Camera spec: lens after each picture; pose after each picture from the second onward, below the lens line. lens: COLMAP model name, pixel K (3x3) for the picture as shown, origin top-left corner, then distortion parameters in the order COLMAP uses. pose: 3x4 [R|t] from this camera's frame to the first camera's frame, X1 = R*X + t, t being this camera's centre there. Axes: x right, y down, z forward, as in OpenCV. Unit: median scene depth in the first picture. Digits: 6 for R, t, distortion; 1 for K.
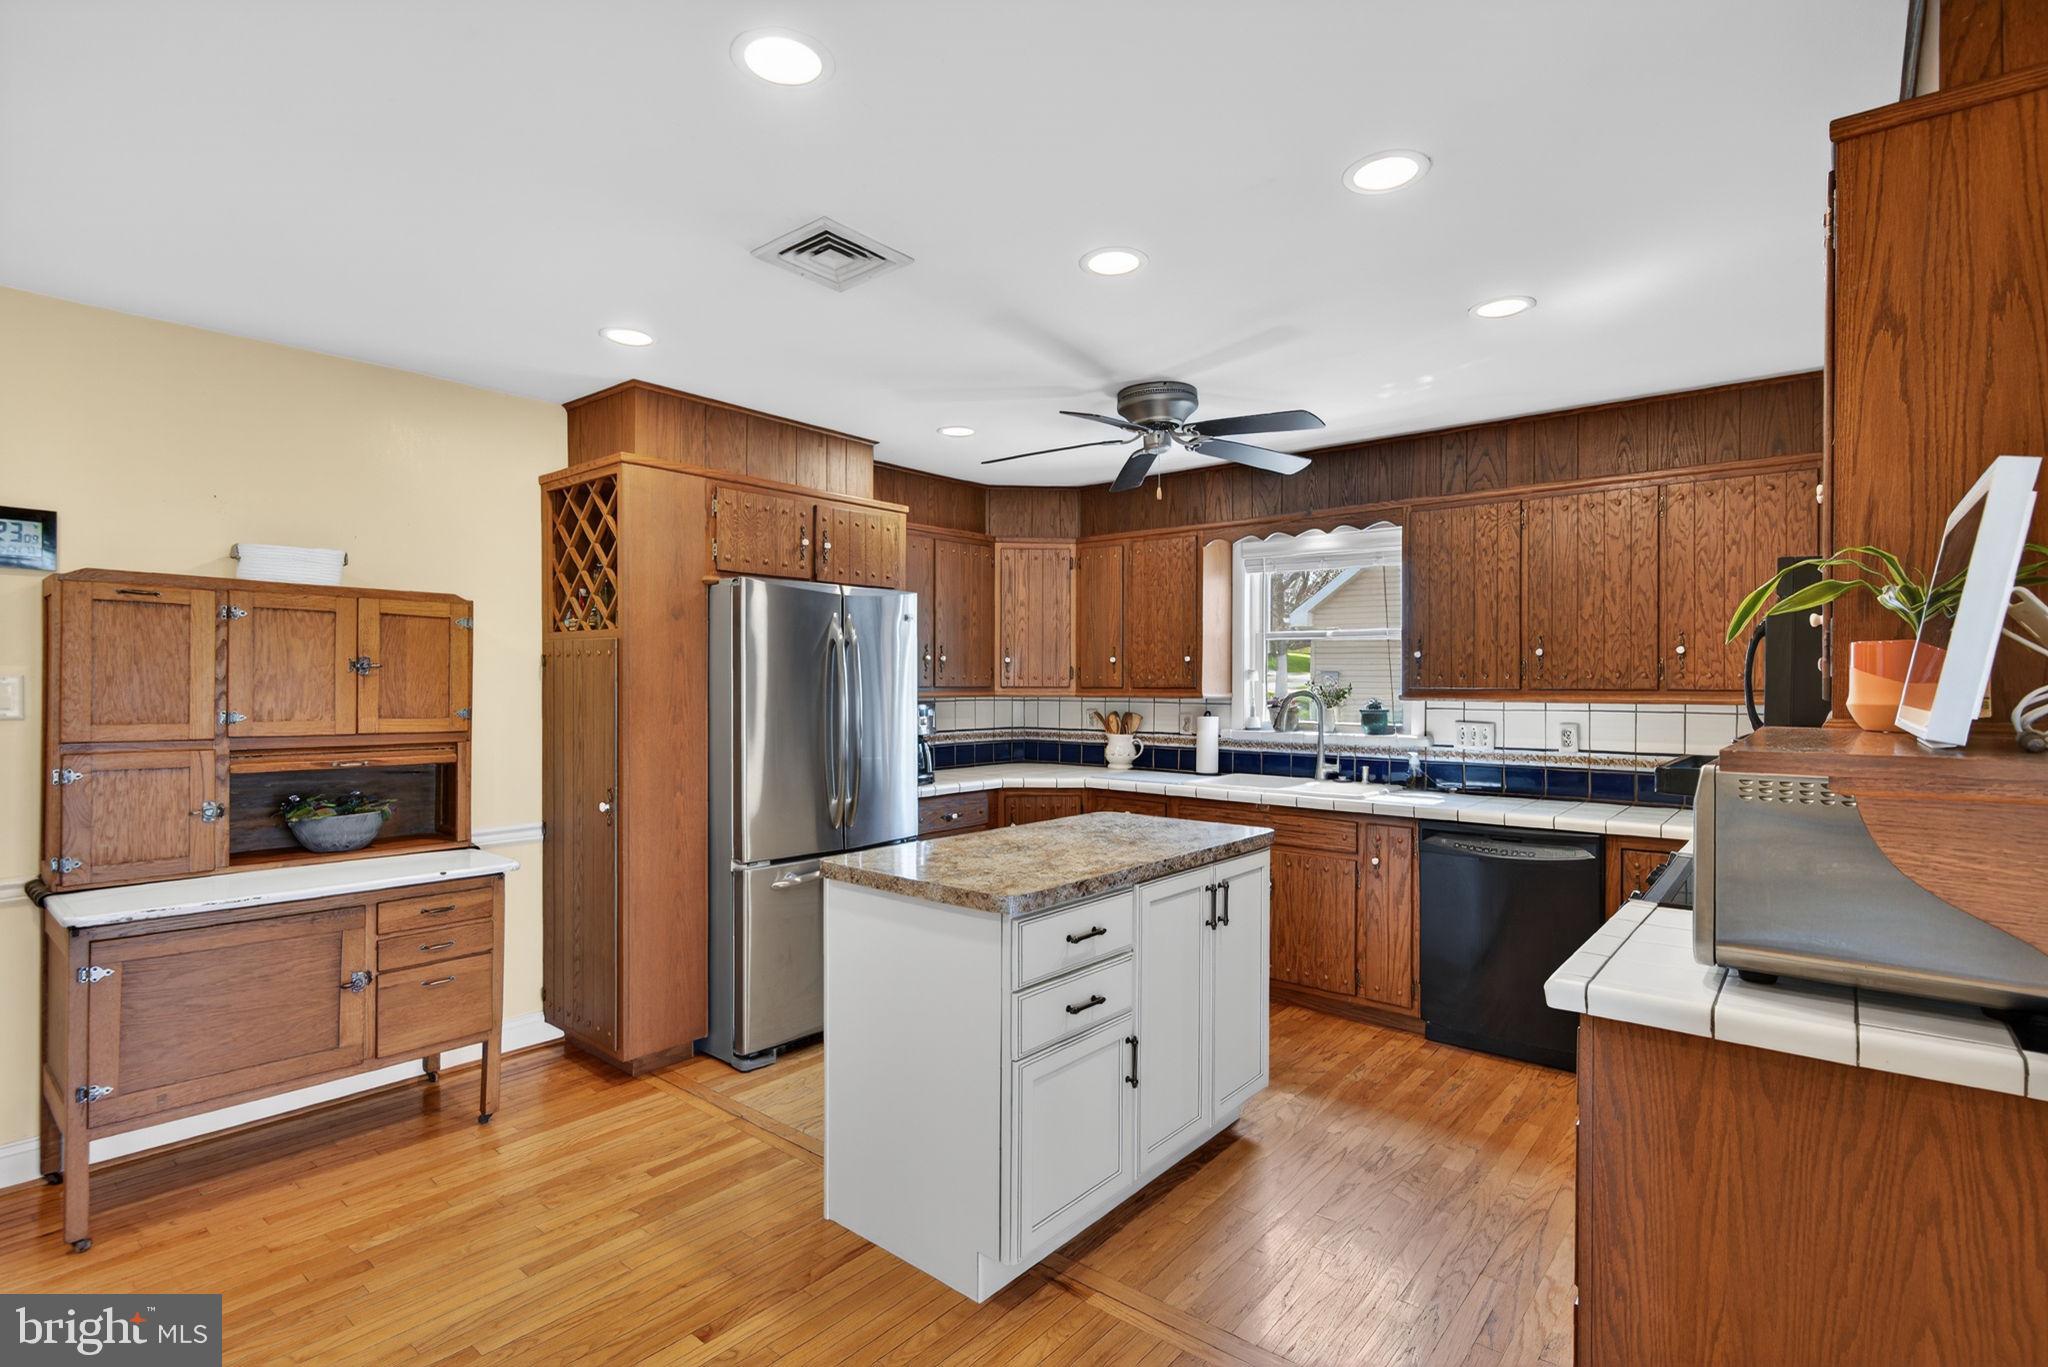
lens RADIAL K [[980.9, 0, 1022.5], [0, 980.9, 687.6], [0, 0, 1]] dist [0.003156, -0.000381]
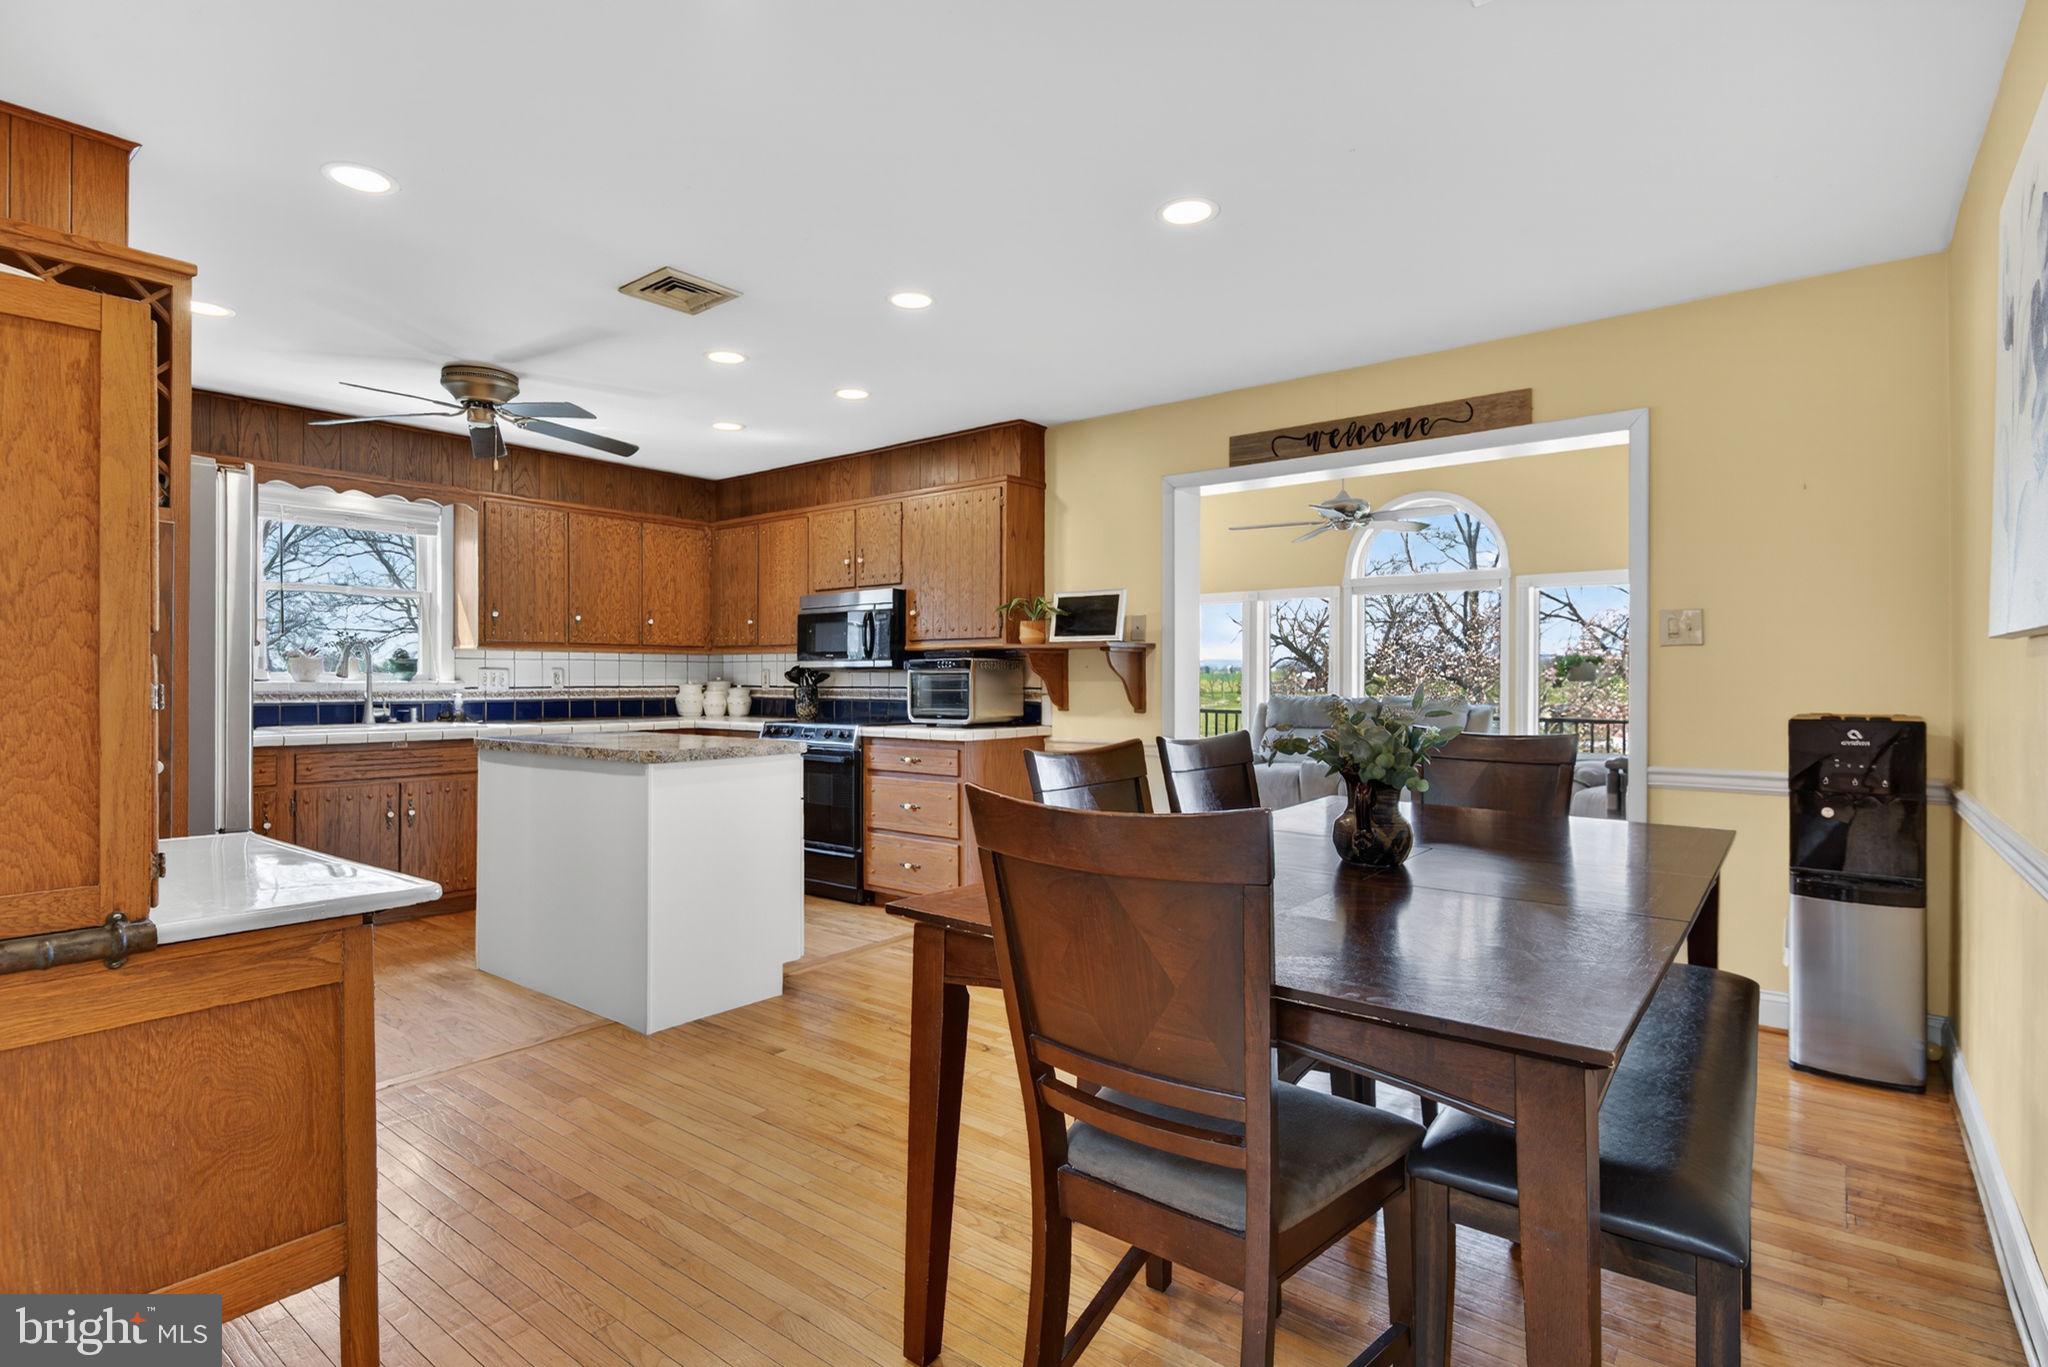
lens RADIAL K [[1008.7, 0, 1039.2], [0, 1008.7, 680.2], [0, 0, 1]] dist [0.002926, 0.000027]
pose [[-0.021021, -0.011283, 0.999715, -1.127551], [0.002134, 0.999934, 0.011330, 0.046766], [-0.999777, 0.002372, -0.020996, 0.385117]]
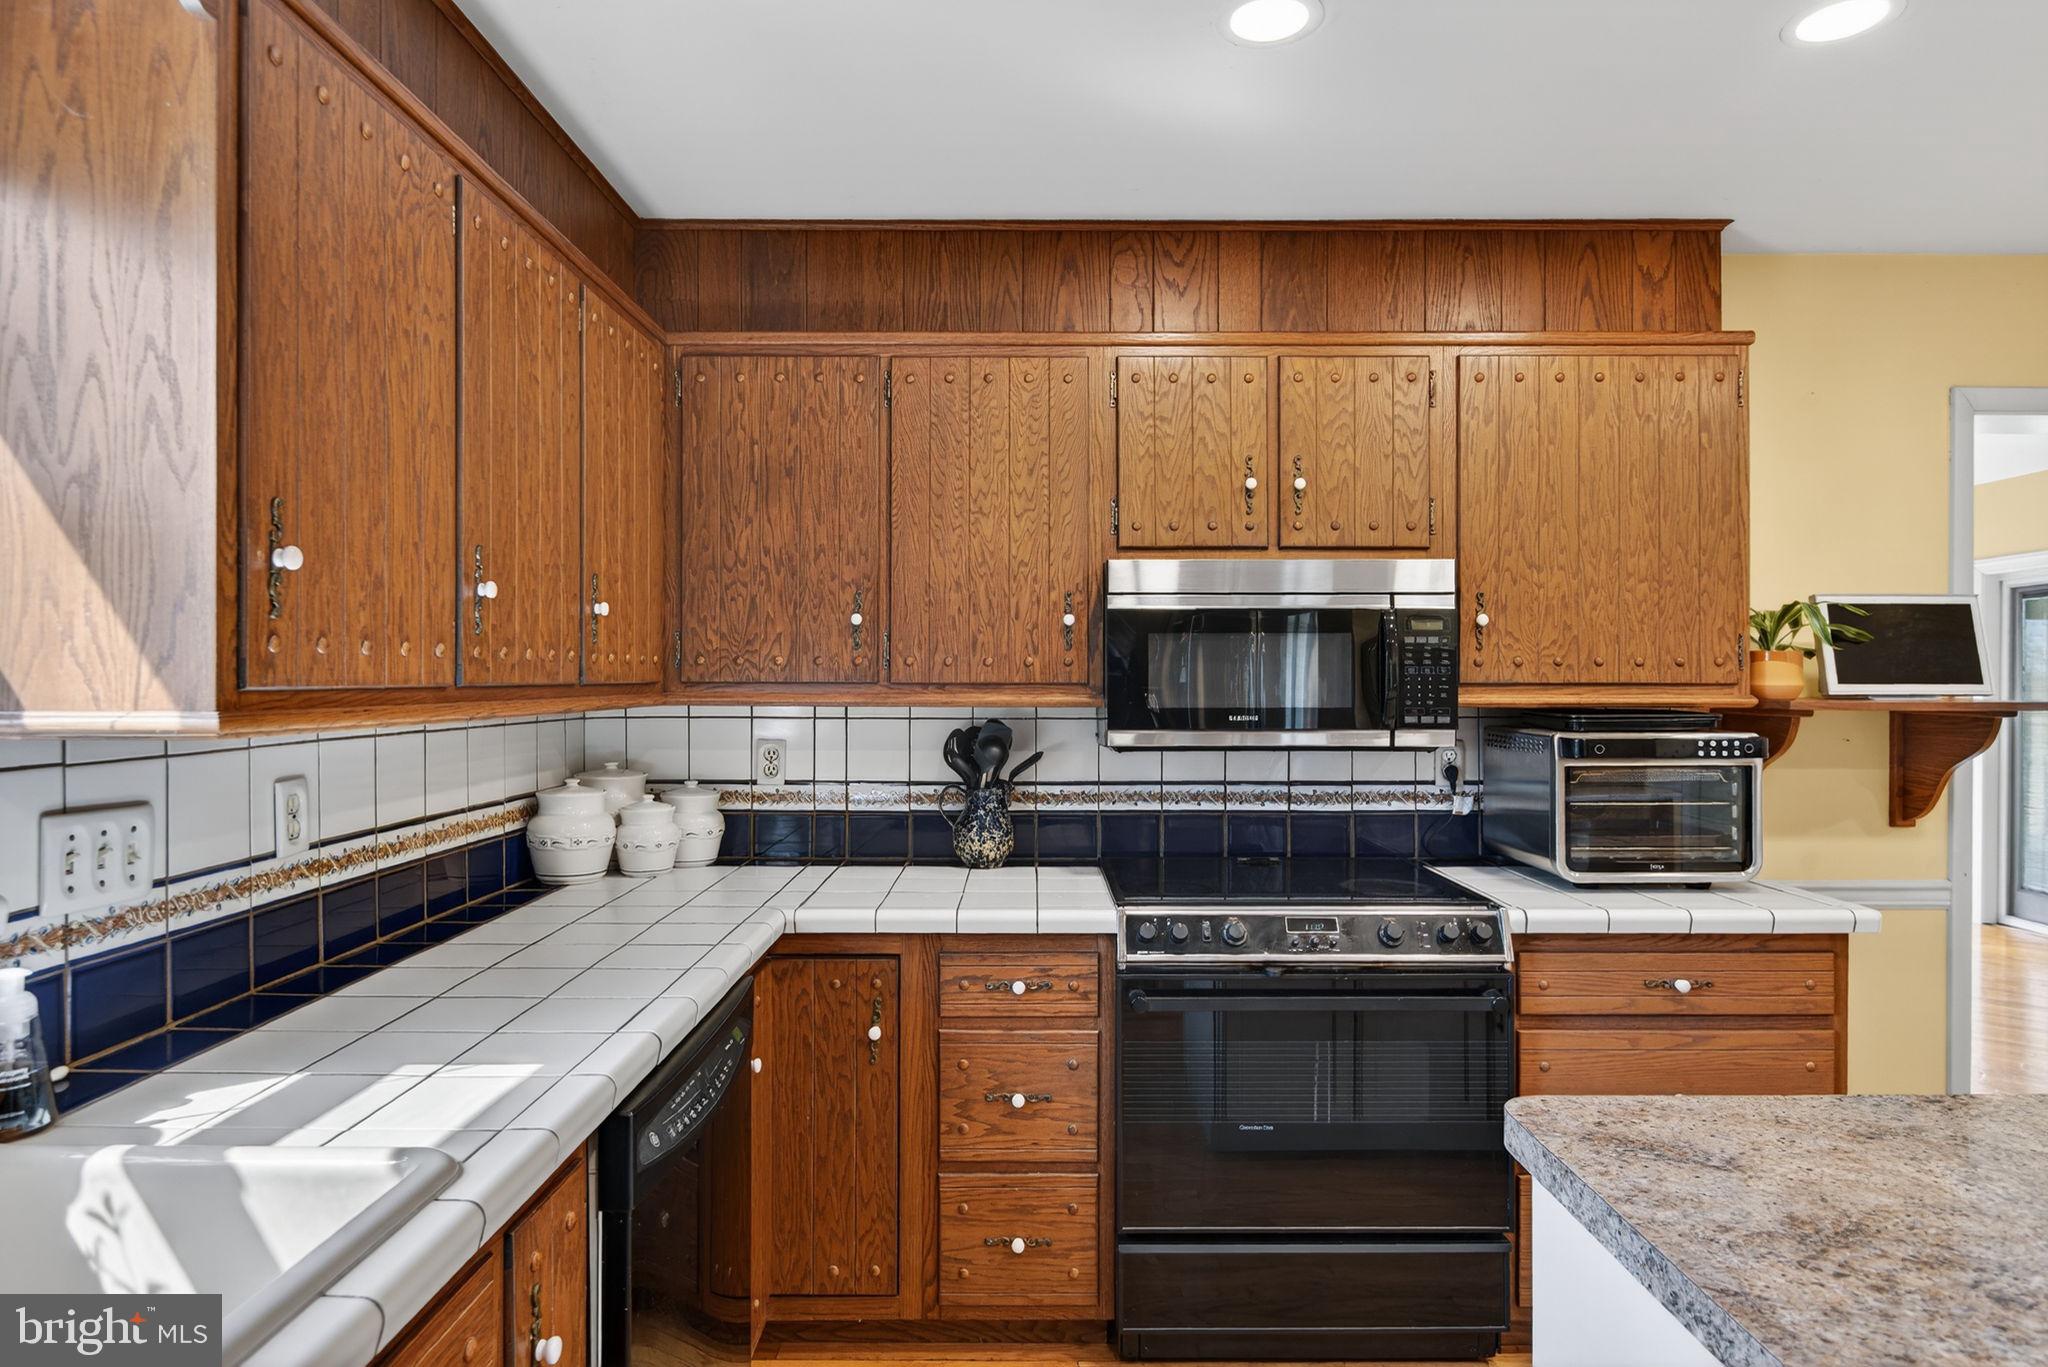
lens RADIAL K [[1126.4, 0, 1022.4], [0, 1126.4, 681.9], [0, 0, 1]] dist [0.002741, 0.000685]
pose [[-0.633205, -0.012589, 0.773882, 0.057787], [-0.004183, 0.999909, 0.012843, -0.007092], [-0.773973, 0.004895, -0.633200, 1.261914]]
